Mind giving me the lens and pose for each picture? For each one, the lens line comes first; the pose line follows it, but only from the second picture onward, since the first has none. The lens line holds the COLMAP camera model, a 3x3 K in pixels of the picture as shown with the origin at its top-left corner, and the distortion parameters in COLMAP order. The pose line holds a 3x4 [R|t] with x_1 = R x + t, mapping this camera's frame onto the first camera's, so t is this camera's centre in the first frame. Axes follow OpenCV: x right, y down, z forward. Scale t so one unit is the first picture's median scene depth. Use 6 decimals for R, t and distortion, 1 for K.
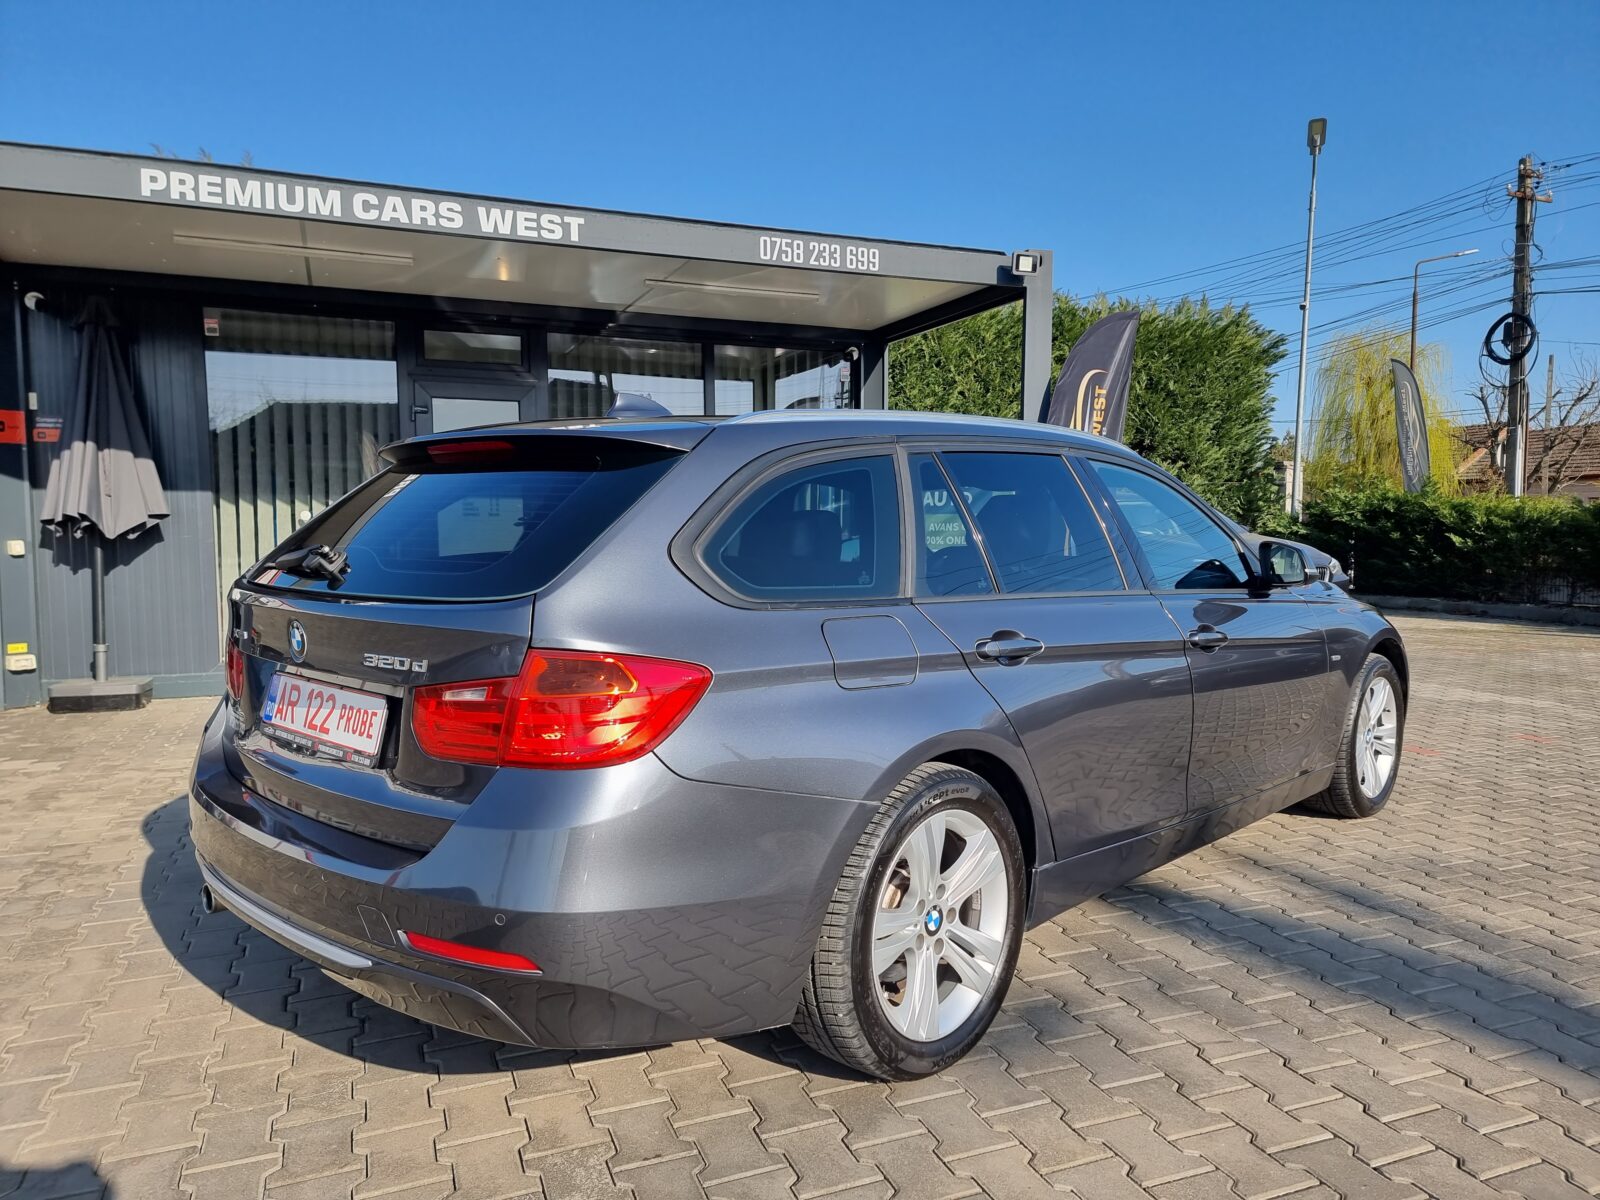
lens RADIAL K [[1116.8, 0, 821.4], [0, 1116.8, 596.2], [0, 0, 1]] dist [0.060953, -0.056067]
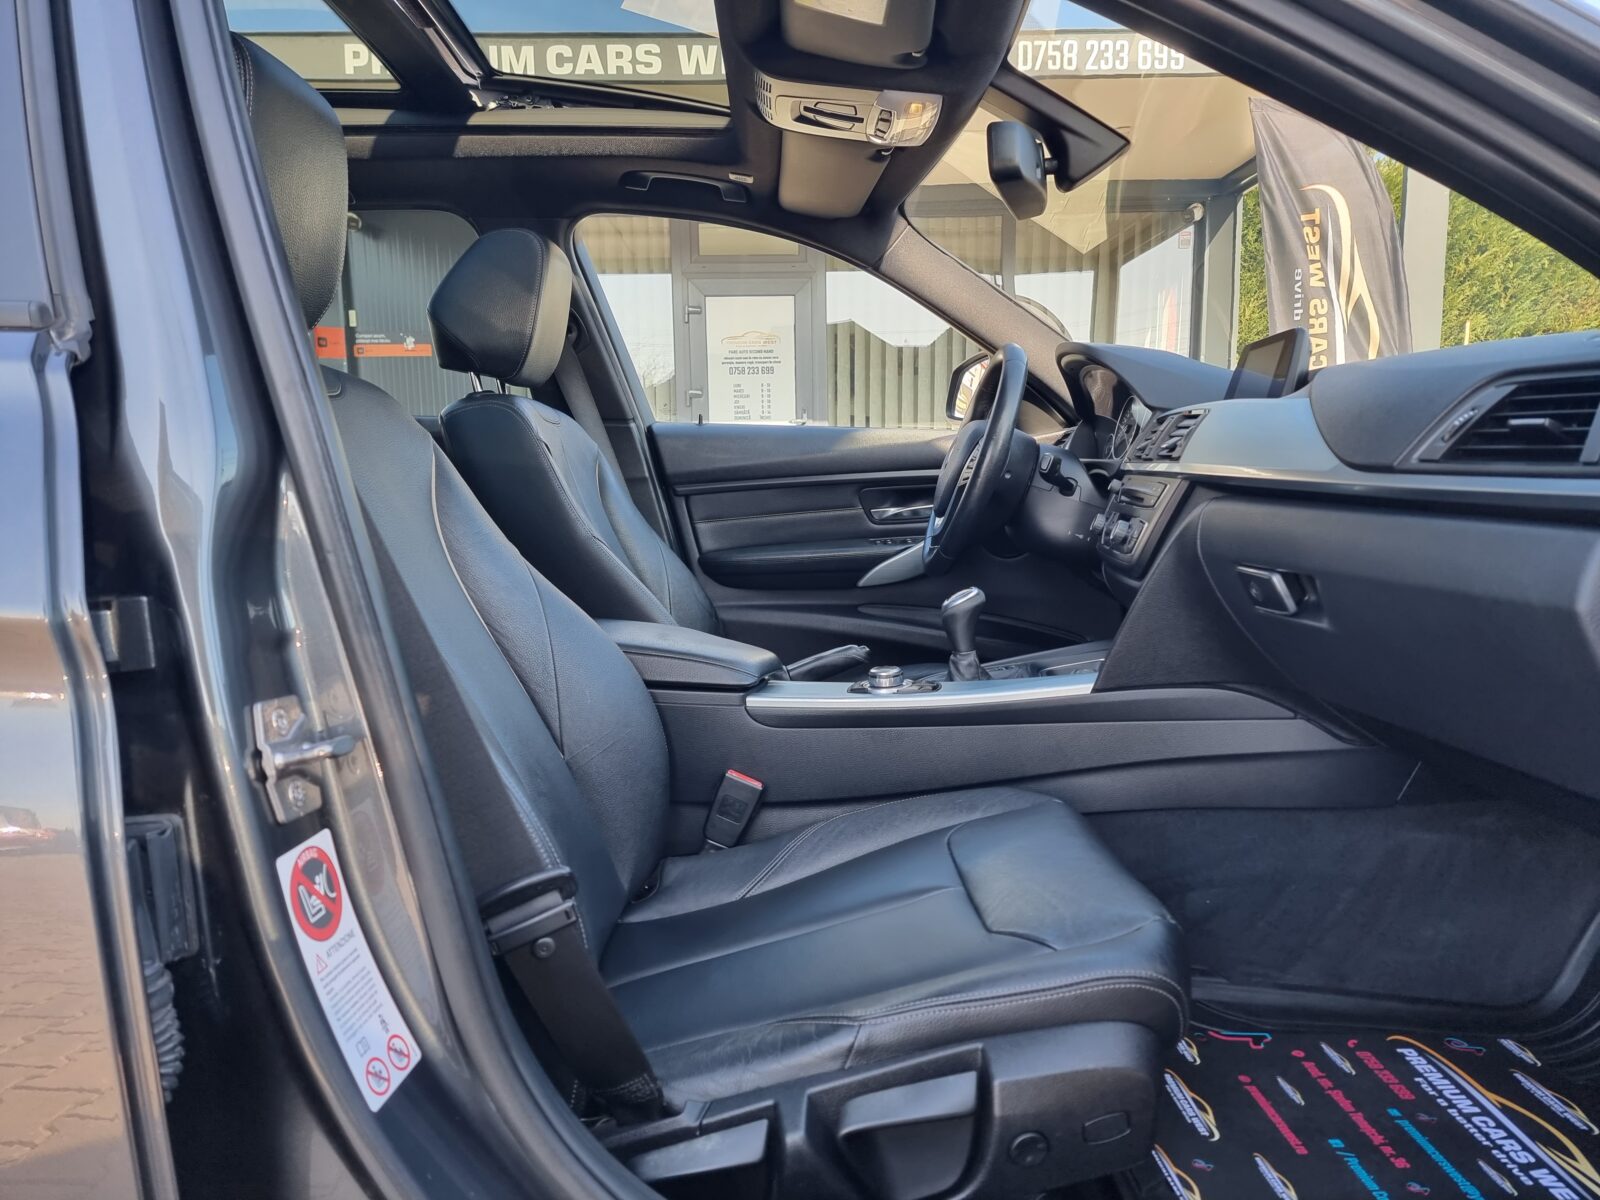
lens RADIAL K [[1112.9, 0, 810.6], [0, 1112.9, 592.2], [0, 0, 1]] dist [0.058195, -0.057999]
pose [[0.927216, 0.029643, -0.373352, 0.108124], [-0.011801, 0.998680, 0.049983, 0.027674], [0.374341, -0.041939, 0.926342, 0.177456]]
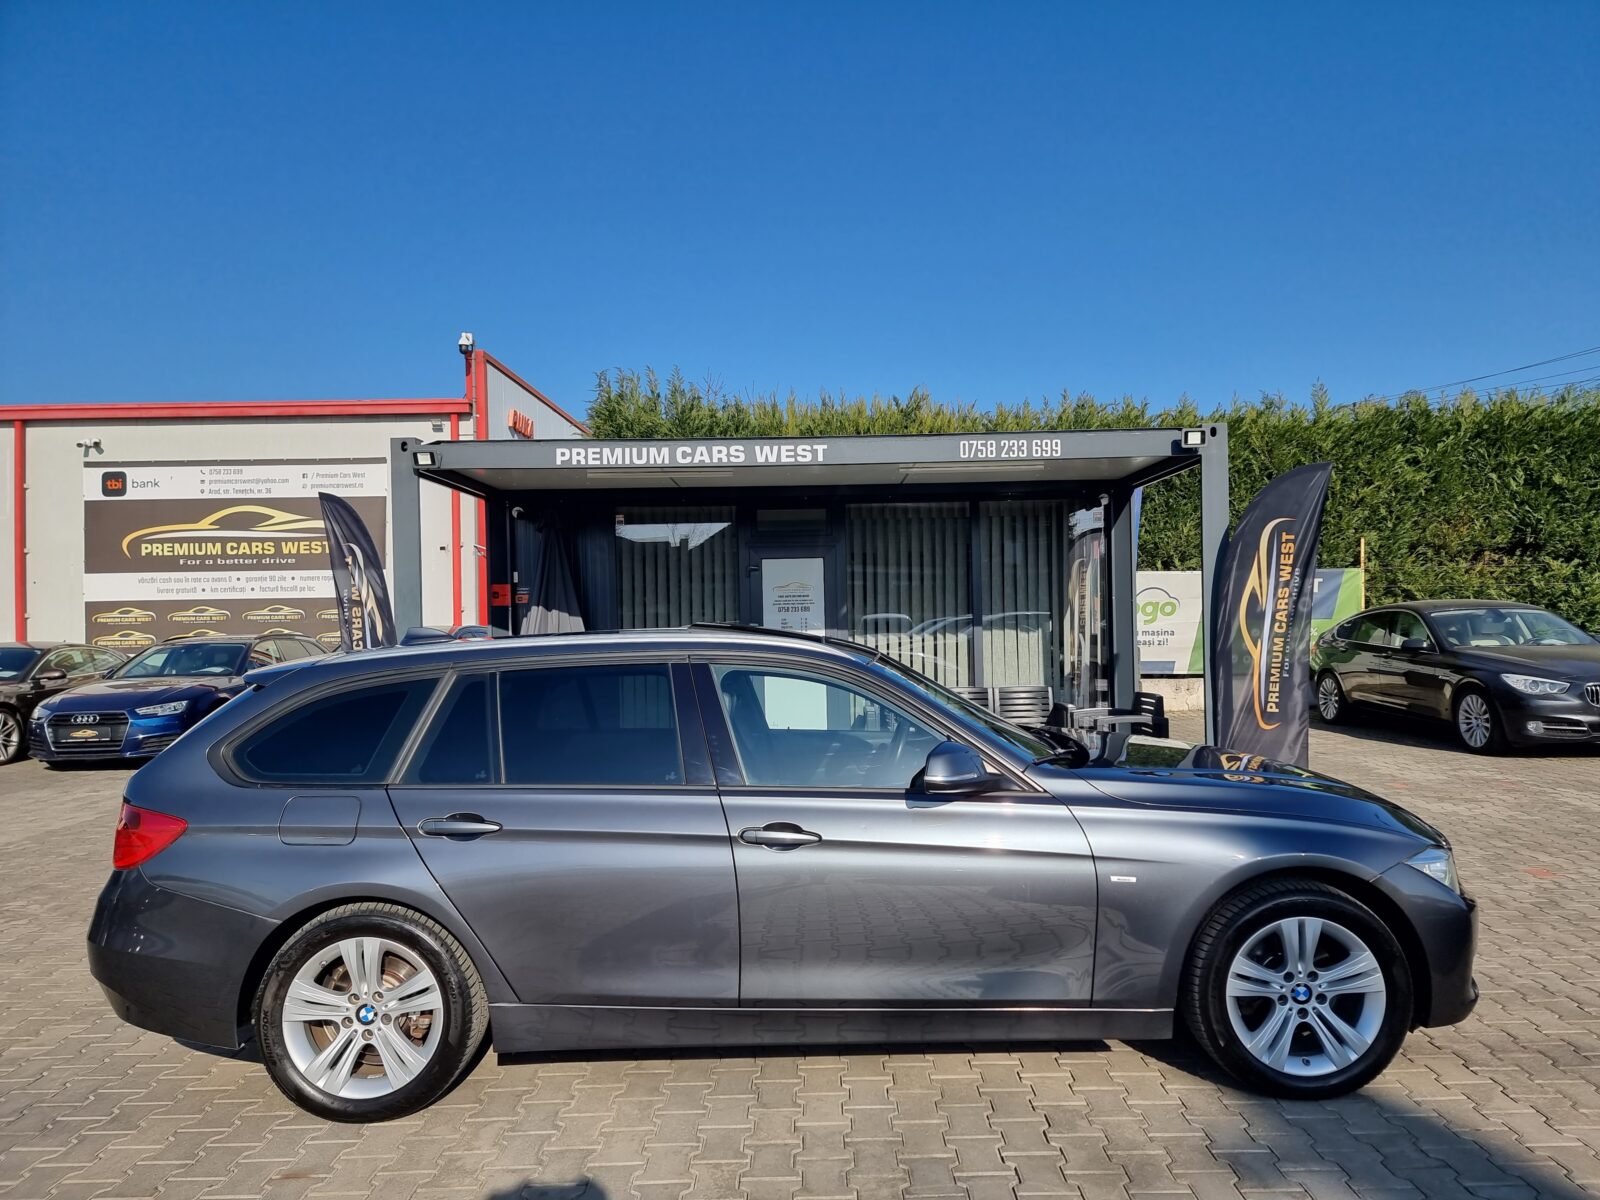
lens RADIAL K [[1112.9, 0, 810.6], [0, 1112.9, 592.2], [0, 0, 1]] dist [0.058195, -0.057999]
pose [[0.920403, -0.023255, -0.390278, 0.267125], [-0.008894, 0.996726, -0.080366, -0.034862], [0.390869, 0.077440, 0.917183, -0.232597]]
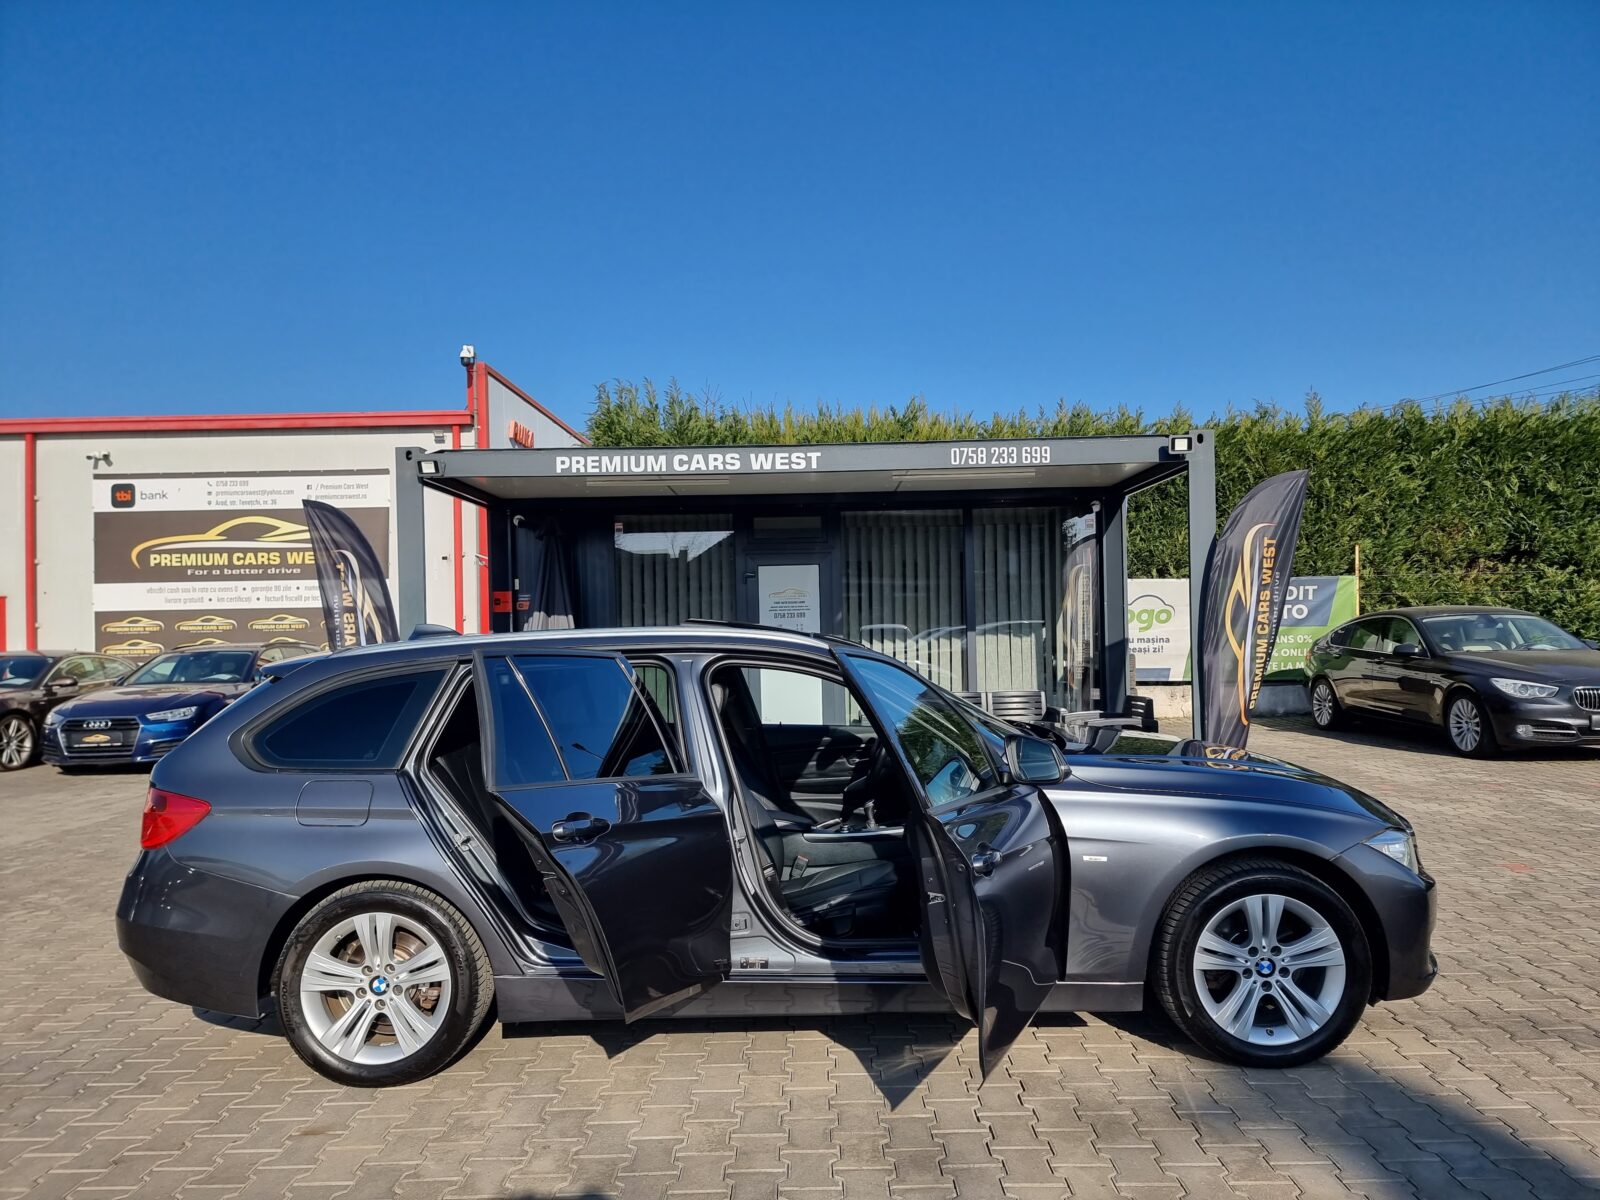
lens RADIAL K [[1118.1, 0, 799.5], [0, 1118.1, 599.9], [0, 0, 1]] dist [0.048911, -0.047091]
pose [[0.916285, -0.027031, -0.399614, 0.285107], [-0.007528, 0.996381, -0.084660, -0.023410], [0.400456, 0.080581, 0.912766, -0.257463]]
